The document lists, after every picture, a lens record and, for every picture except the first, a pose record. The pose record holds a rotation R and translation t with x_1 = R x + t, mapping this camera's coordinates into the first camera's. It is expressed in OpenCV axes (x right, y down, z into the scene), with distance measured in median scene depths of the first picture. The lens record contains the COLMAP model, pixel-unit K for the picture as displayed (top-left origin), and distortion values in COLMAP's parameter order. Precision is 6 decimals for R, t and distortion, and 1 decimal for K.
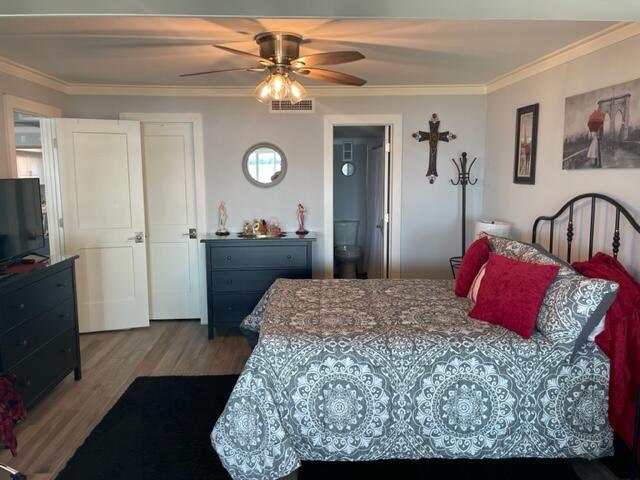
lens RADIAL K [[489.8, 0, 318.7], [0, 489.8, 237.3], [0, 0, 1]] dist [0.057201, -0.080508]
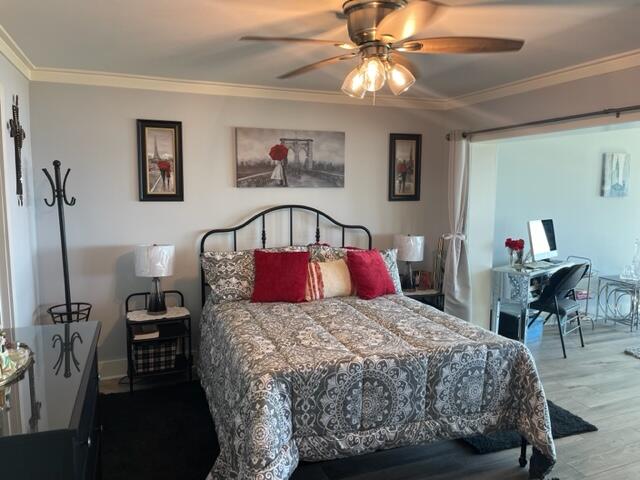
lens RADIAL K [[489.8, 0, 319.5], [0, 489.8, 242.7], [0, 0, 1]] dist [0.057201, -0.080508]
pose [[-0.314442, -0.110847, 0.942783, -0.773237], [0.117606, 0.980959, 0.154560, -0.184714], [-0.941963, 0.159477, -0.295418, 1.320445]]
